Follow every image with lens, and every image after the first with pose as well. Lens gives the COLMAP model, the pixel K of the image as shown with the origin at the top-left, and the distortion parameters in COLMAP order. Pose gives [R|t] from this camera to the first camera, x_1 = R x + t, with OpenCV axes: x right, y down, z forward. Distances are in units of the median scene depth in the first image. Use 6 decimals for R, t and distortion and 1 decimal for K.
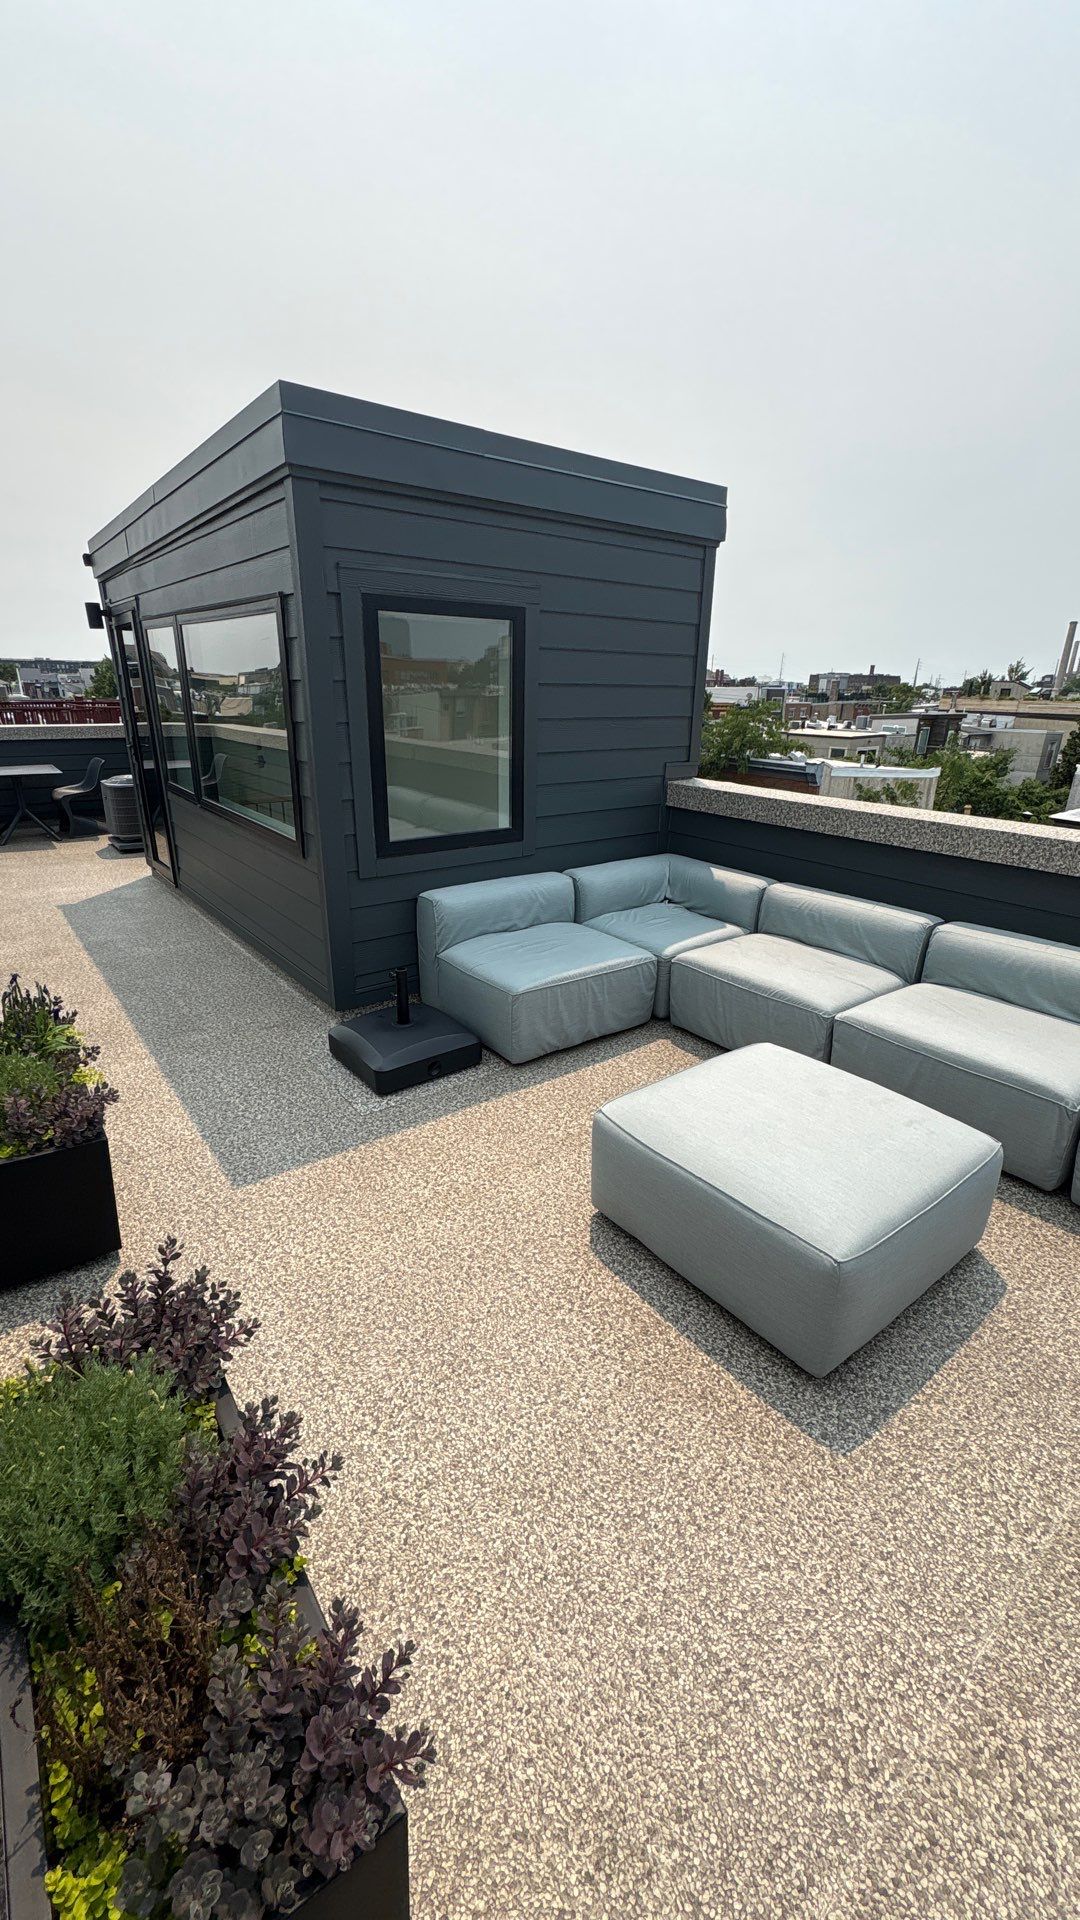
lens RADIAL K [[767.7, 0, 536.2], [0, 767.7, 954.8], [0, 0, 1]] dist [-0.000895, 0.000724]
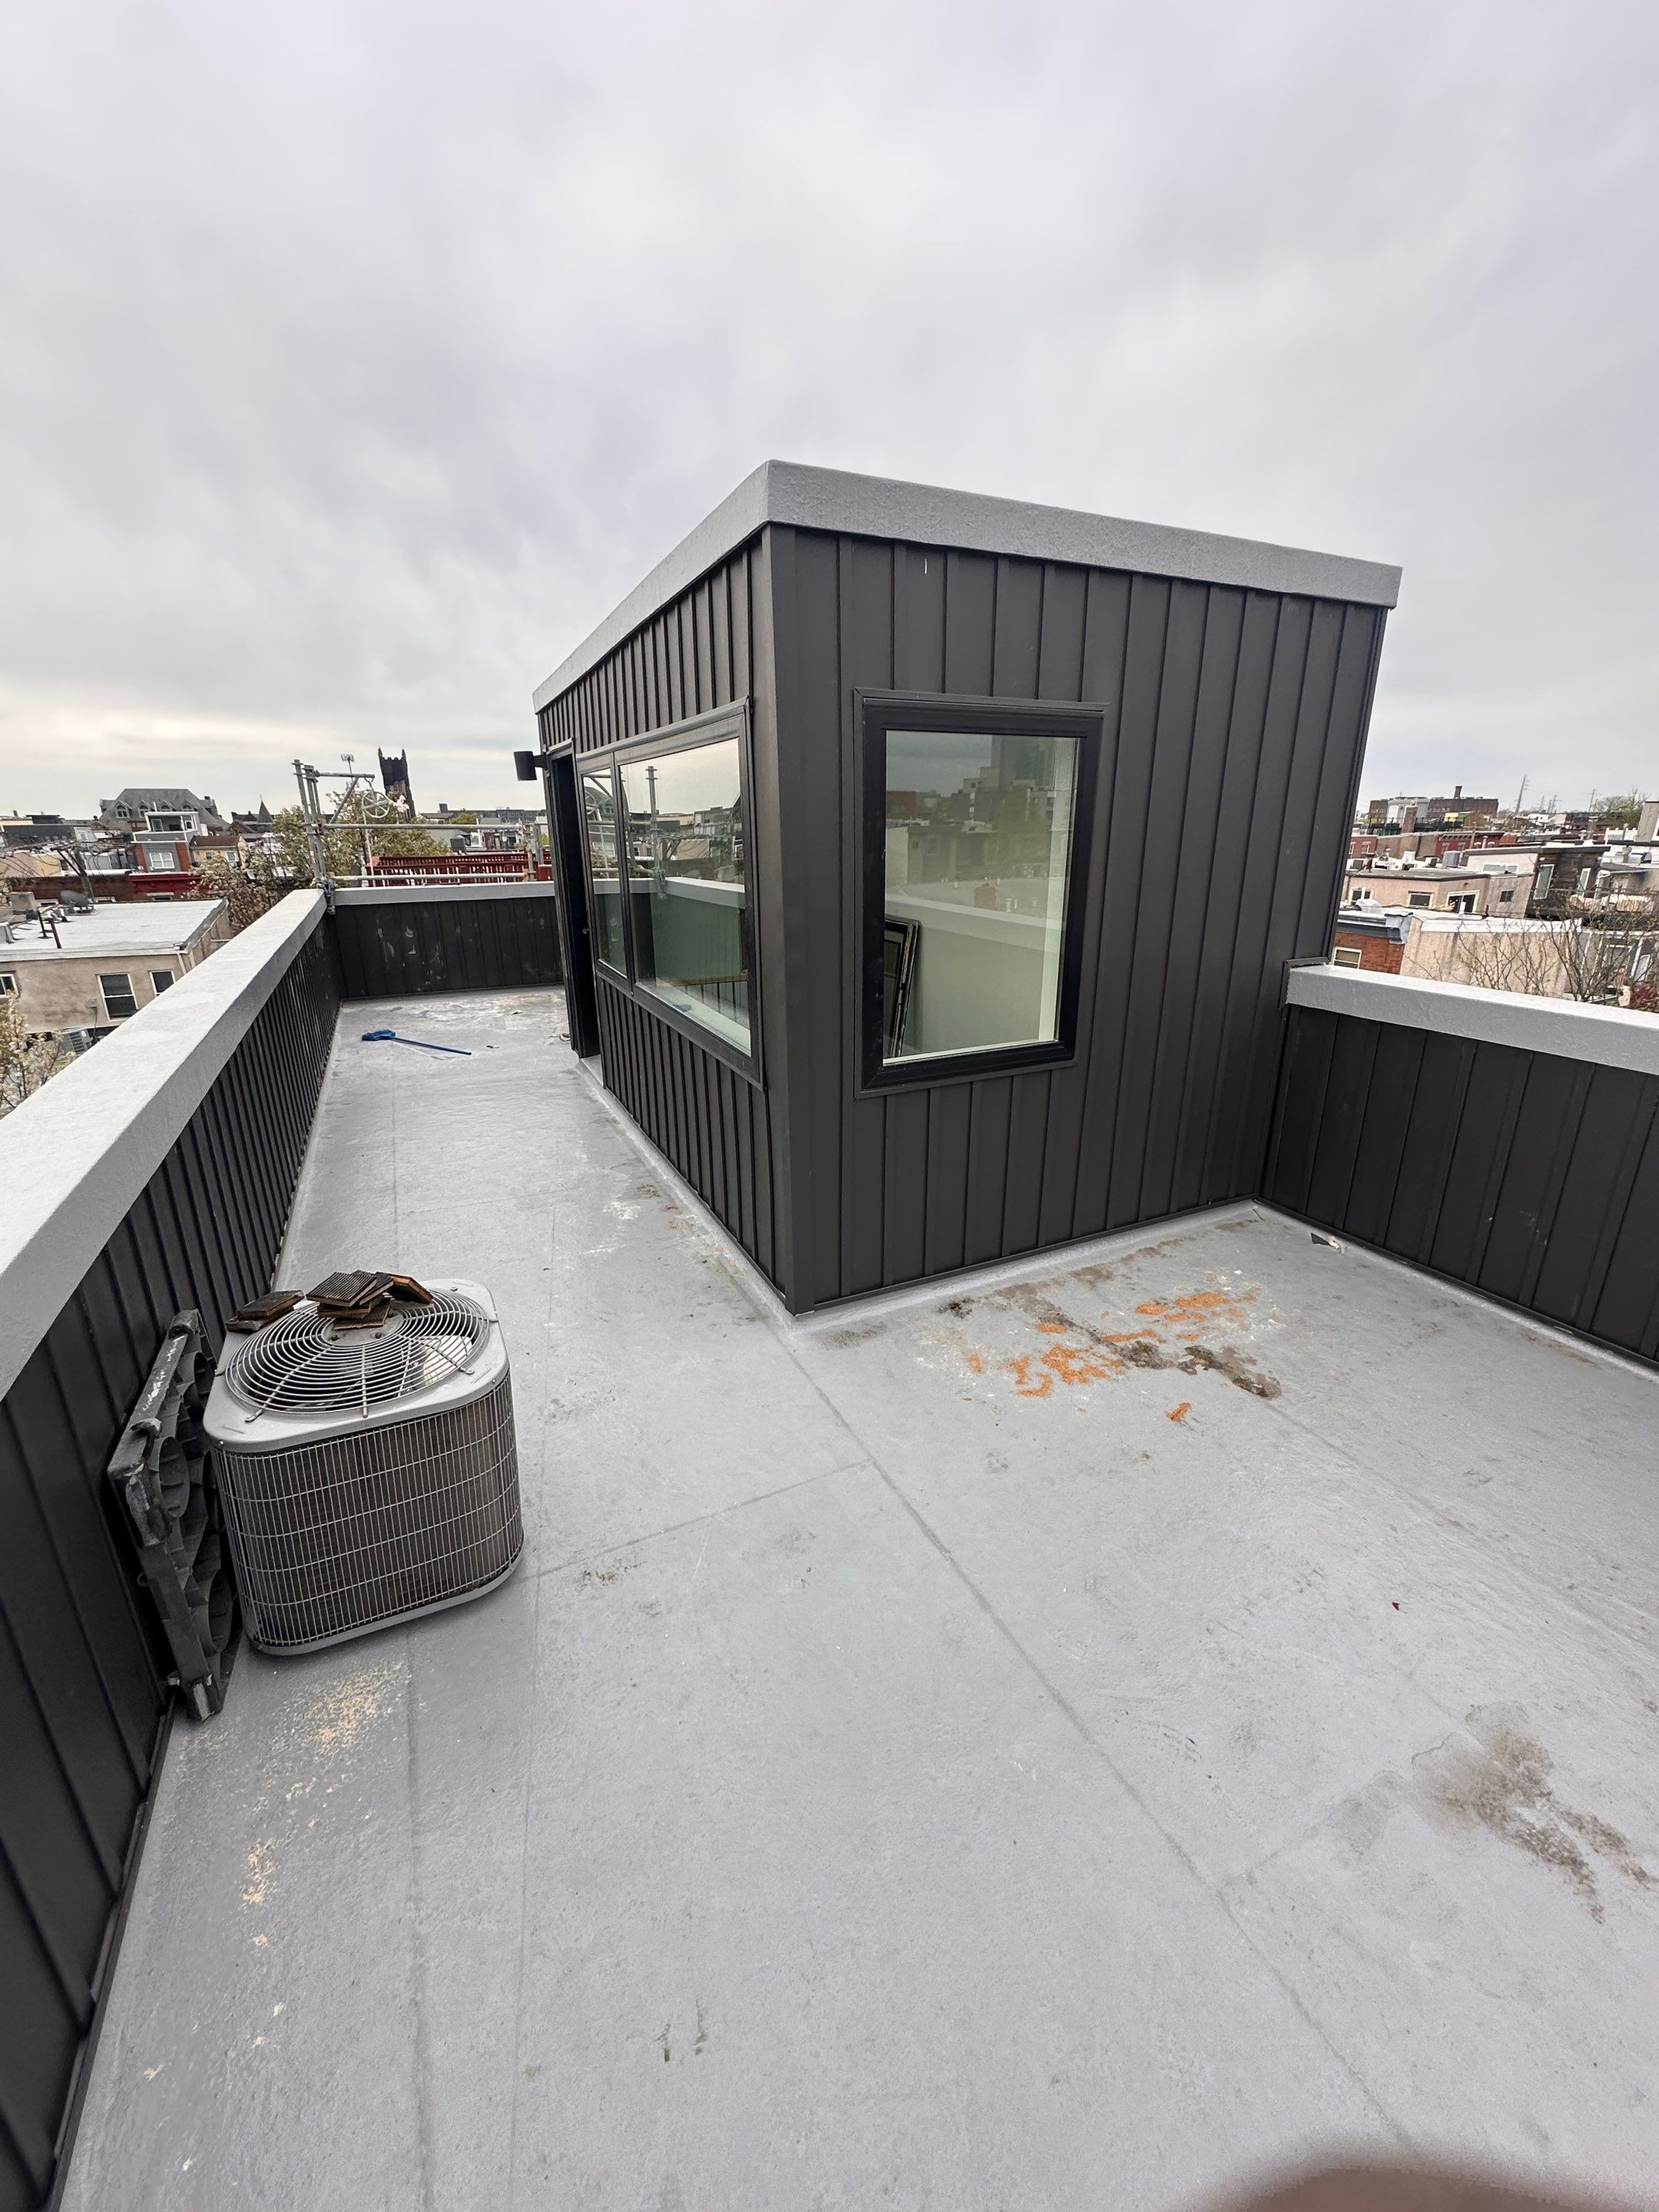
lens RADIAL K [[874.0, 0, 827.2], [0, 874.0, 1097.0], [0, 0, 1]] dist [0.000320, -0.000641]
pose [[0.978583, 0.038940, -0.202137, -0.152758], [-0.046032, 0.998474, -0.030498, -0.177984], [0.200641, 0.039149, 0.978882, 0.448072]]
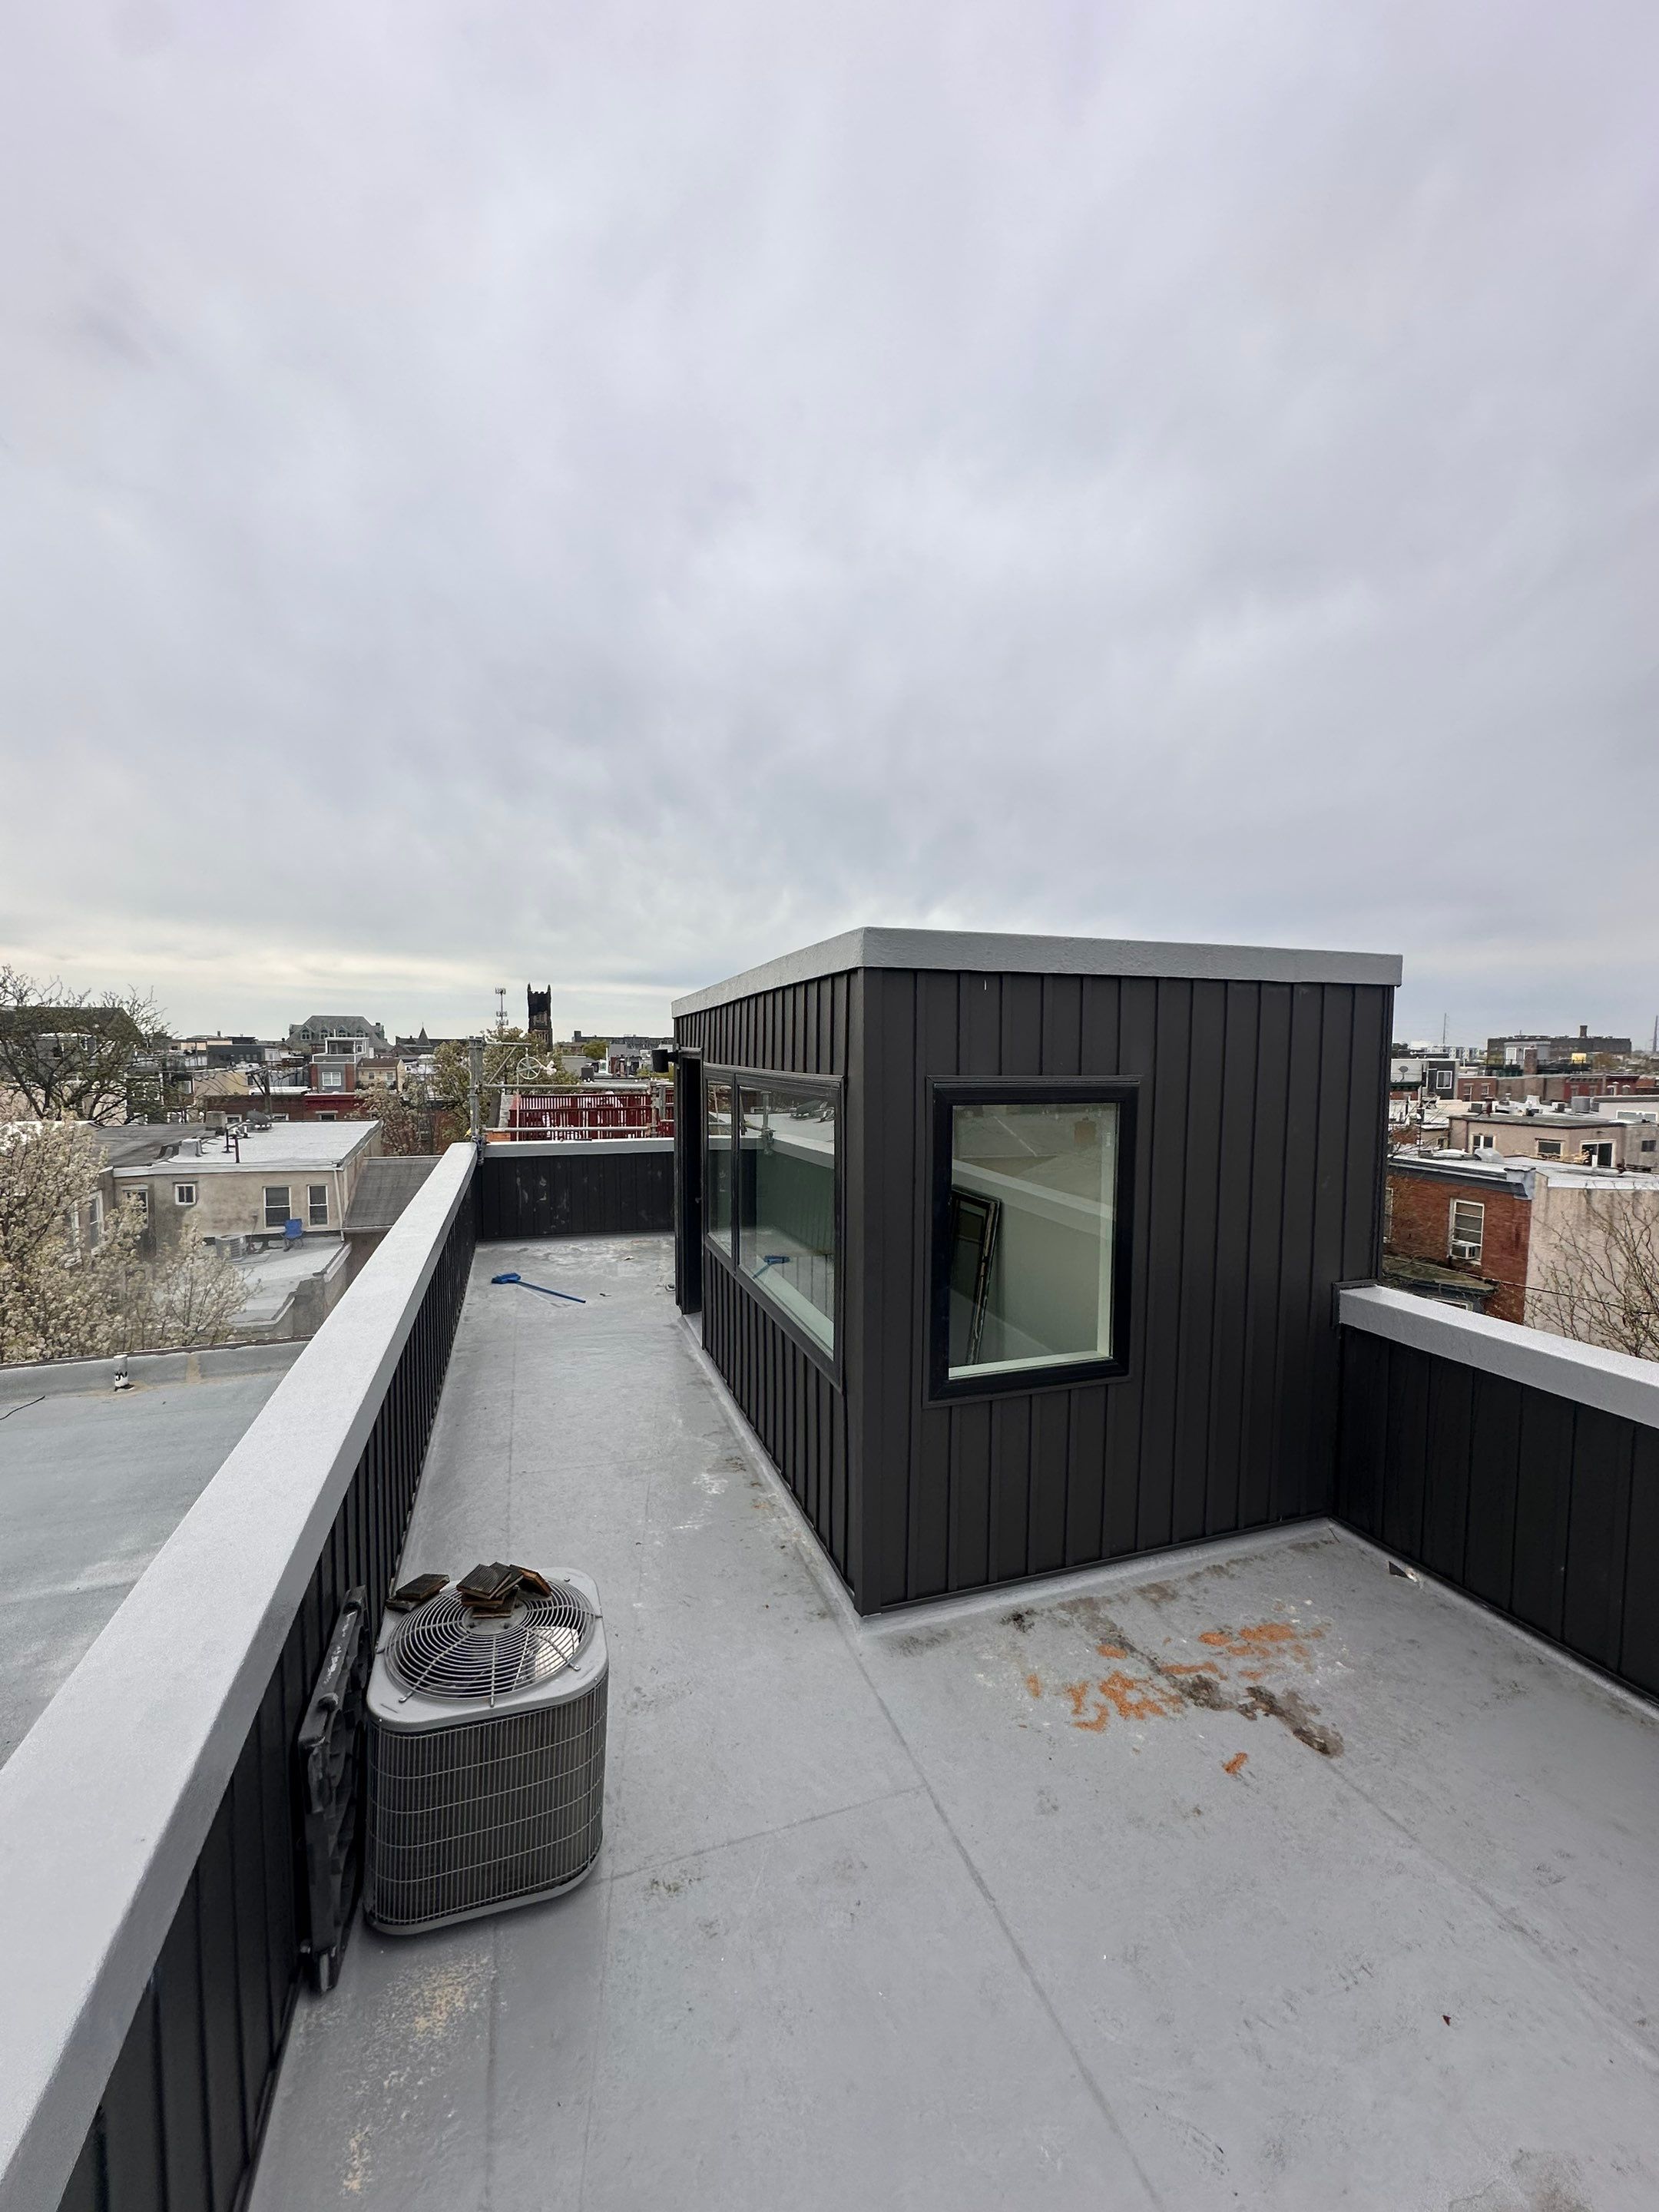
lens RADIAL K [[874.0, 0, 830.9], [0, 874.0, 1101.0], [0, 0, 1]] dist [0.000320, -0.000641]
pose [[0.949707, 0.011379, -0.312934, -0.063663], [-0.097966, 0.959972, -0.262405, -0.323057], [0.297422, 0.279865, 0.912807, 0.188476]]
